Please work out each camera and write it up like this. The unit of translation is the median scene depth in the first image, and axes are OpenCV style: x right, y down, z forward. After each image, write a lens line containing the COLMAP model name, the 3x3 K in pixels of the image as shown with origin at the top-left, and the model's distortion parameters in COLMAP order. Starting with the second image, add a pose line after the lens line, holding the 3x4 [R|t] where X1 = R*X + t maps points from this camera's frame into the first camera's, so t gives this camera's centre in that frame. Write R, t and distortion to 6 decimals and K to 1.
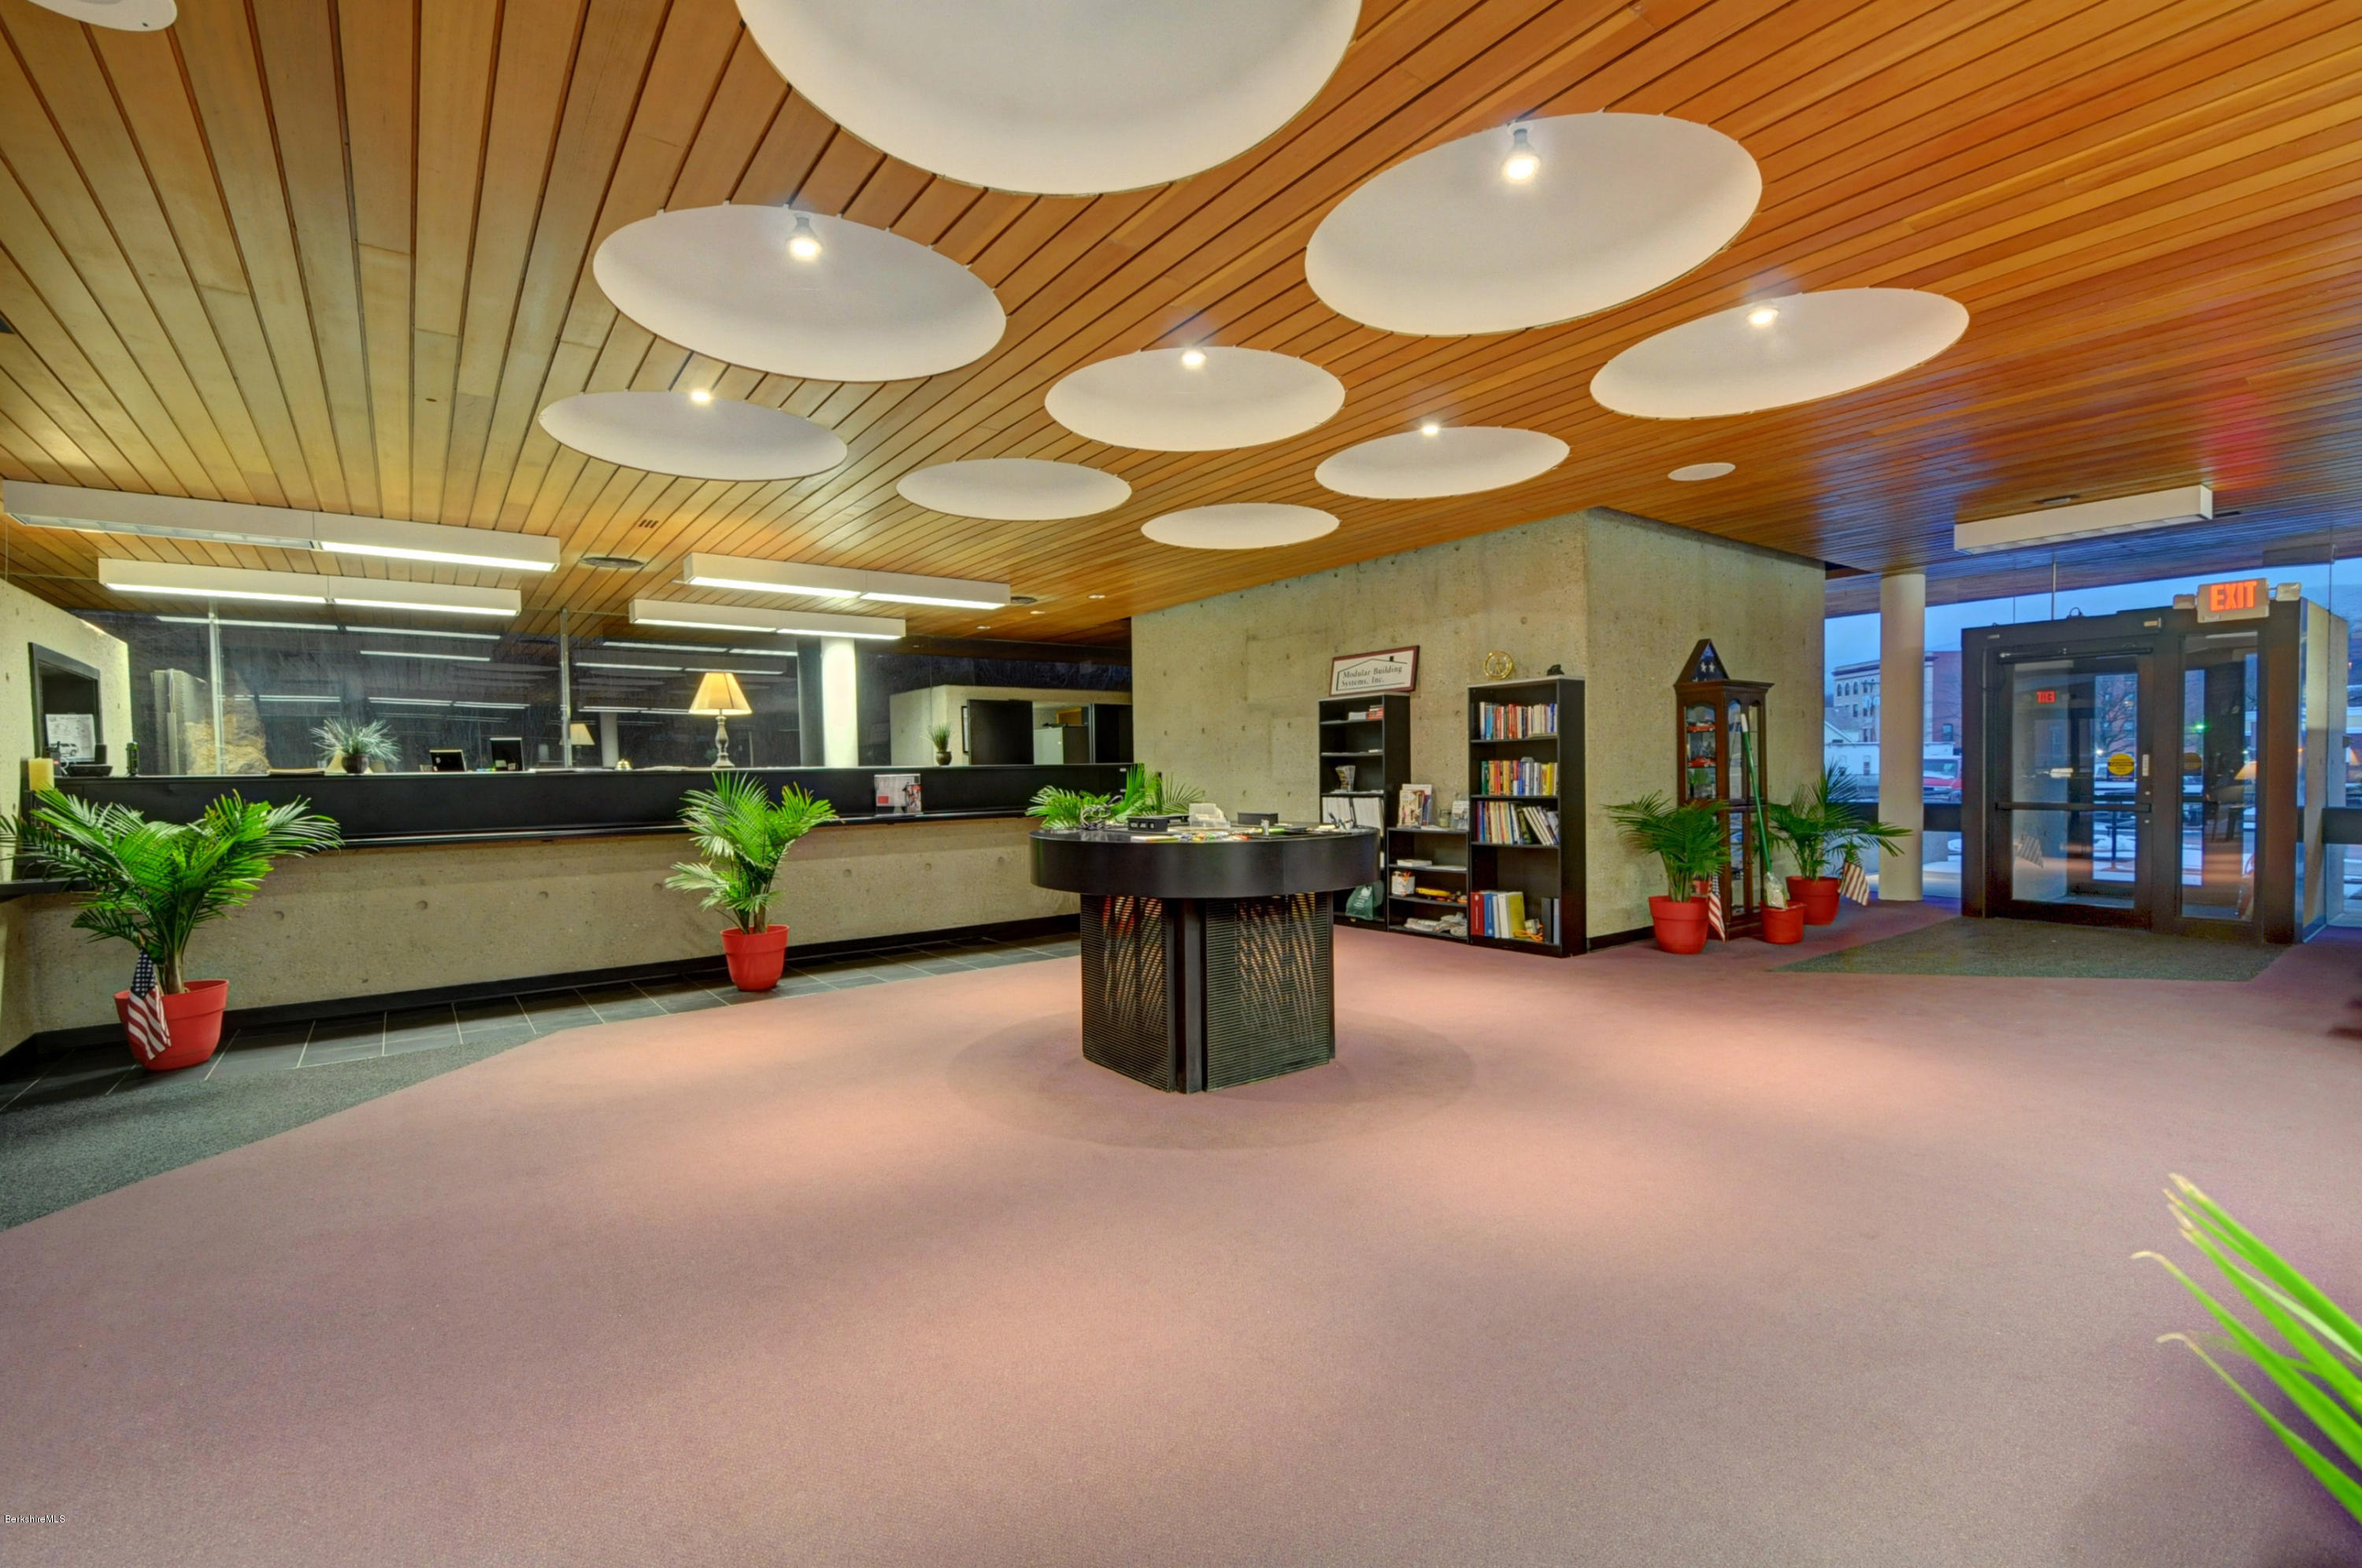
lens RADIAL K [[1021.4, 0, 1170.7], [0, 1021.4, 788.7], [0, 0, 1]] dist [-0.000114, -0.000001]
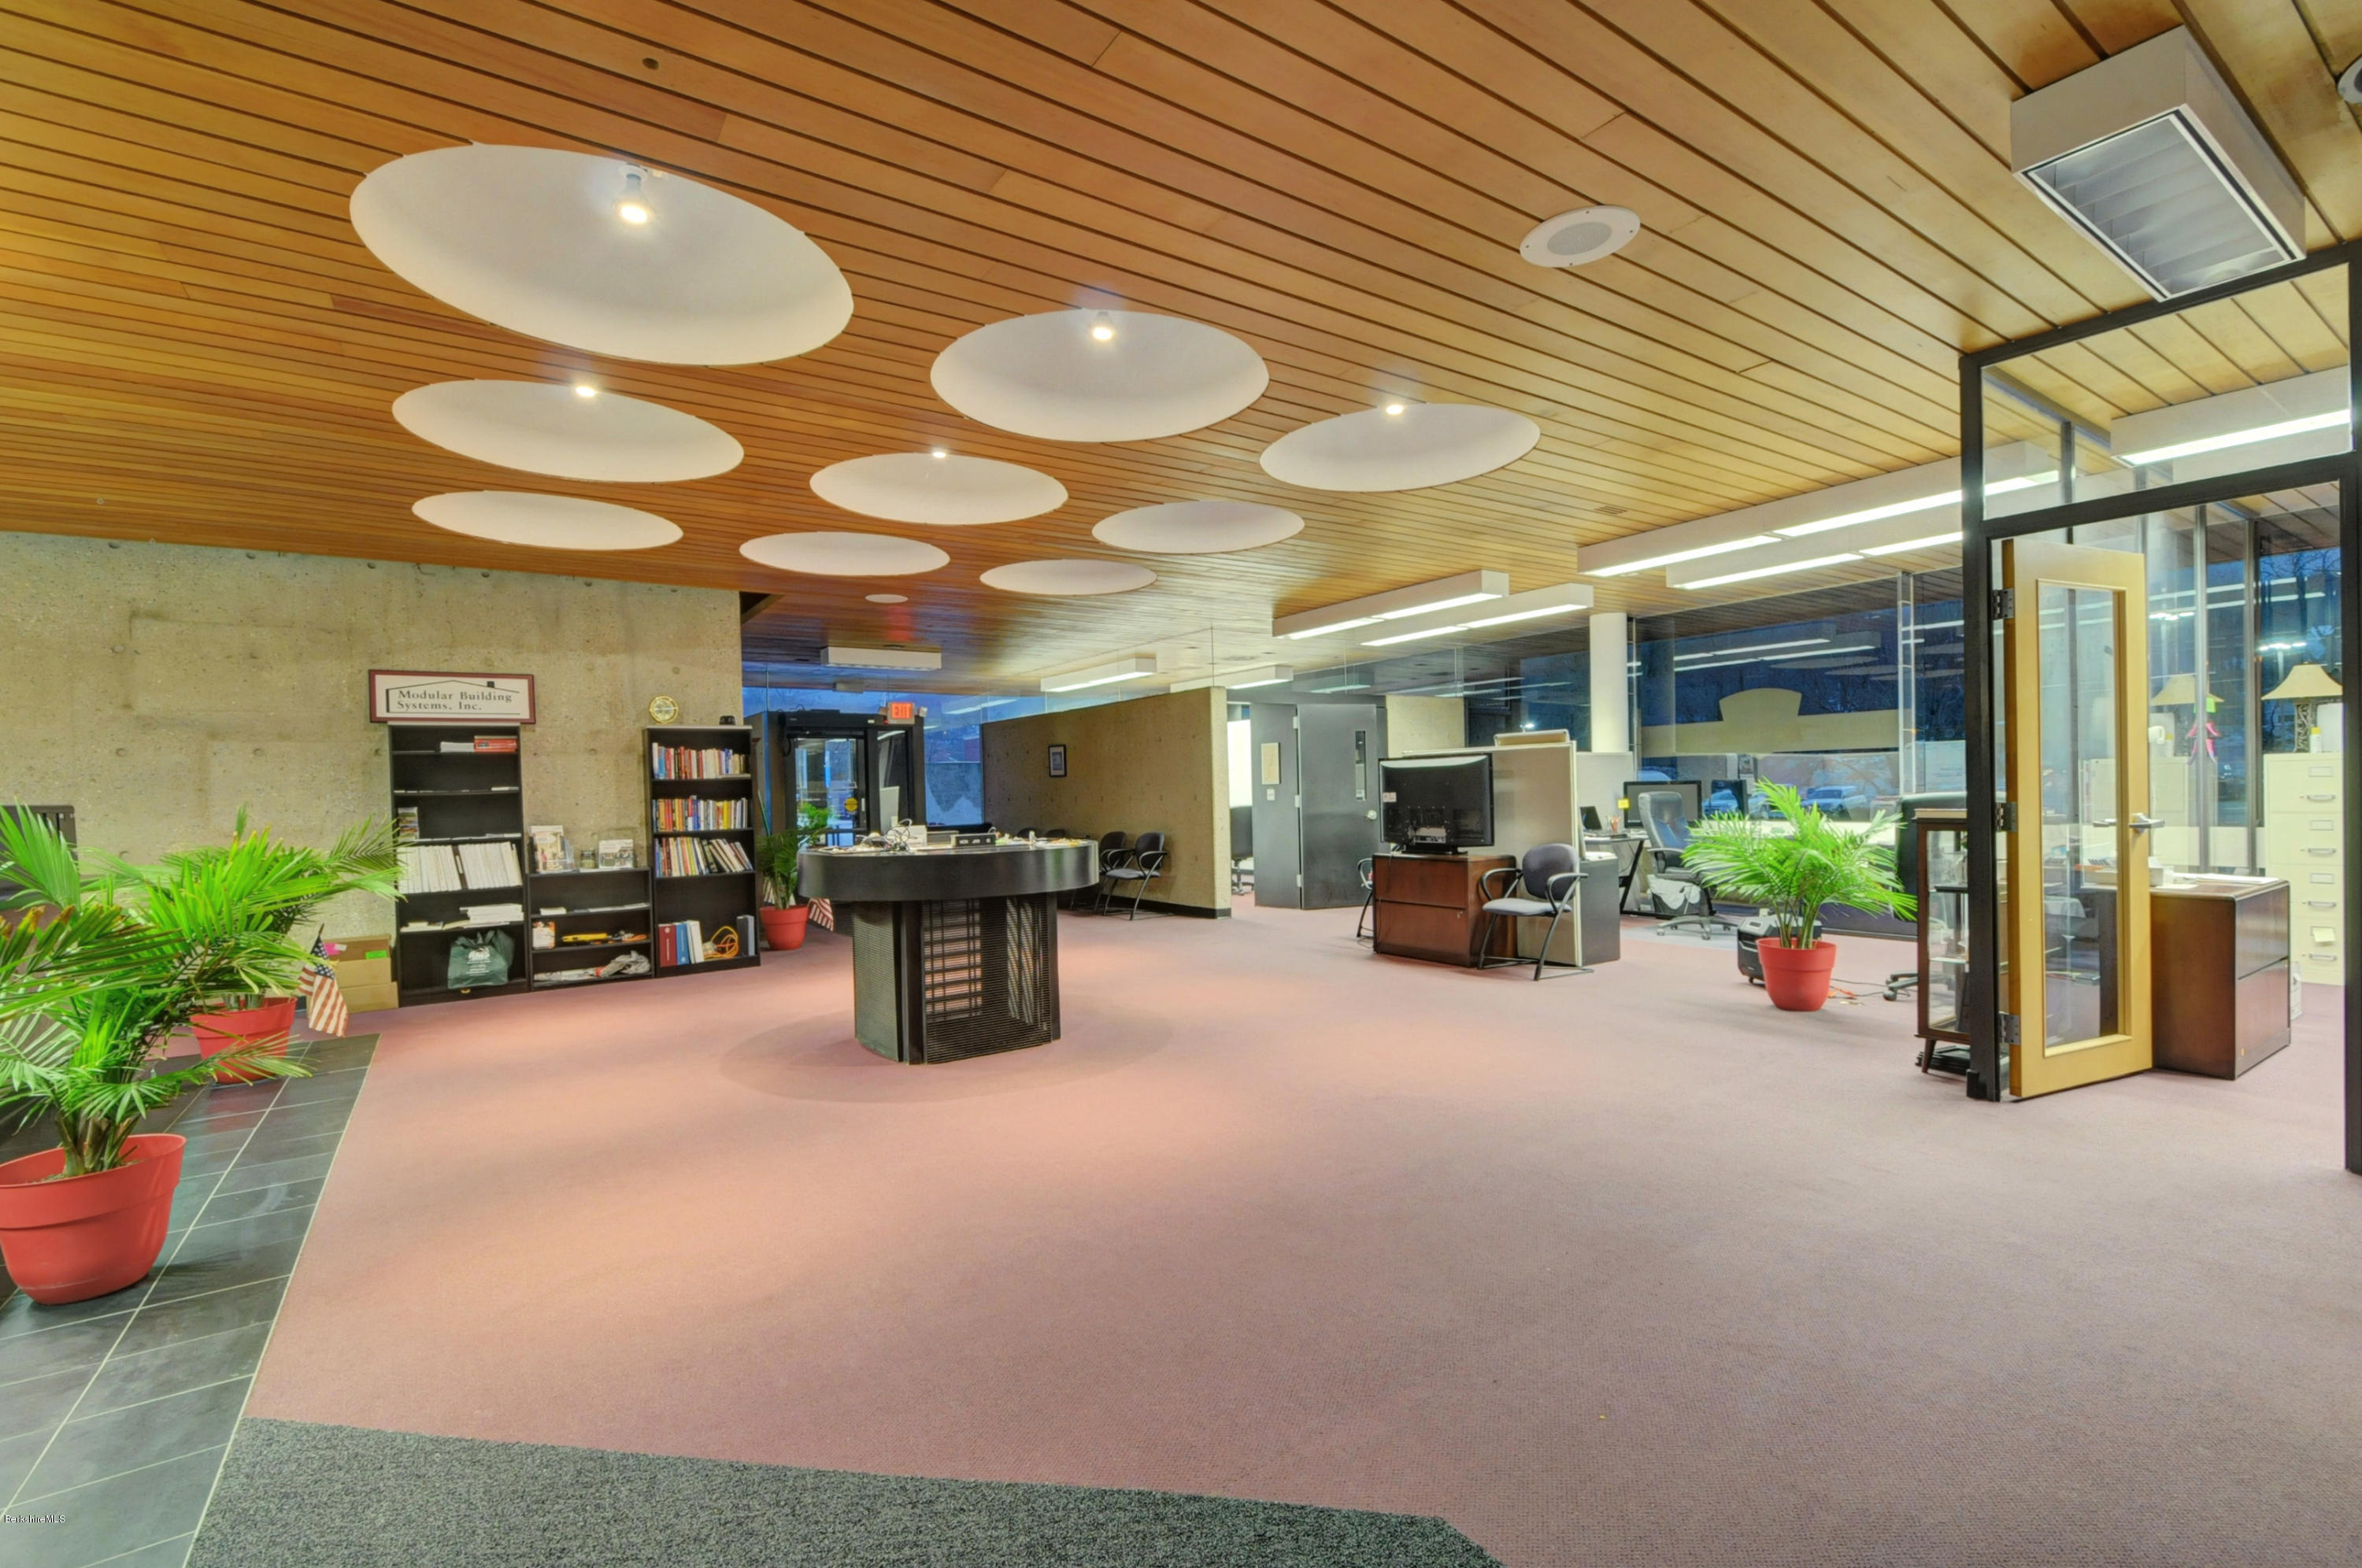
lens RADIAL K [[1037.8, 0, 1181.0], [0, 1037.8, 784.0], [0, 0, 1]] dist [-0.003597, -0.000183]
pose [[0.043354, 0.022982, 0.998795, -0.704077], [0.041778, 0.998819, -0.024796, 0.005692], [-0.998186, 0.042803, 0.042342, 0.406837]]
